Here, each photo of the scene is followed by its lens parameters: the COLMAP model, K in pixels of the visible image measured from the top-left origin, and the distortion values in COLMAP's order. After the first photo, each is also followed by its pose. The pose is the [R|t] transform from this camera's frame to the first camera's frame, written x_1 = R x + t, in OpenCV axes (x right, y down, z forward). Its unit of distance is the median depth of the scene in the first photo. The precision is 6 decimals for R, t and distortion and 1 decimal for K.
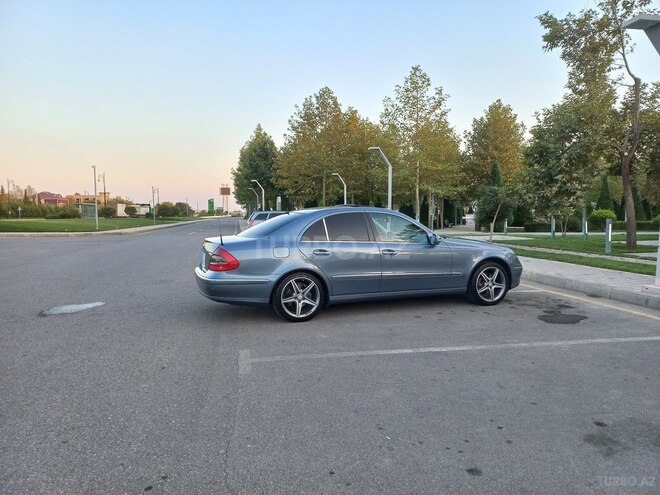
lens RADIAL K [[467.1, 0, 330.0], [0, 467.1, 247.5], [0, 0, 1]] dist [0.046143, -0.008391]
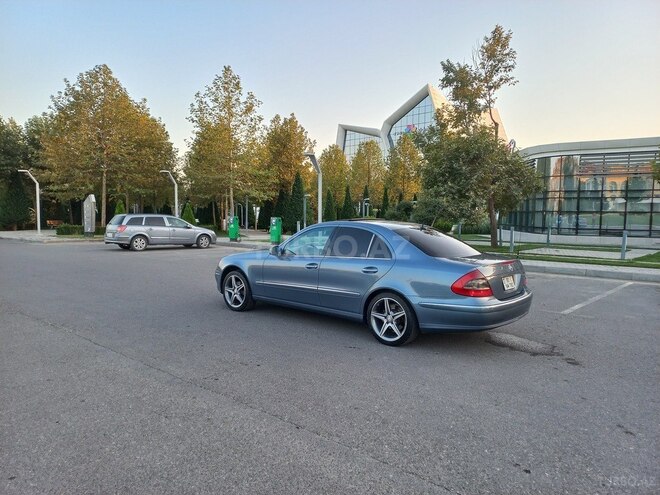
lens RADIAL K [[470.0, 0, 330.0], [0, 470.0, 247.5], [0, 0, 1]] dist [0.038717, -0.007094]
pose [[0.794062, -0.026436, 0.607262, -0.589748], [0.028959, 0.999565, 0.005647, -0.023776], [-0.607147, 0.013102, 0.794482, 0.232216]]
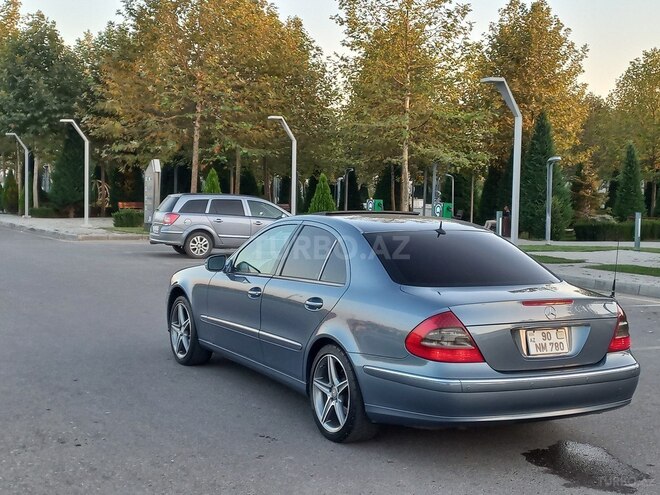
lens RADIAL K [[932.6, 0, 330.0], [0, 932.6, 247.5], [0, 0, 1]] dist [0.103296, -0.008031]
pose [[0.956469, 0.010227, 0.291654, -0.452579], [-0.007135, 0.999907, -0.011665, -0.023003], [-0.291746, 0.009076, 0.956453, 0.107037]]
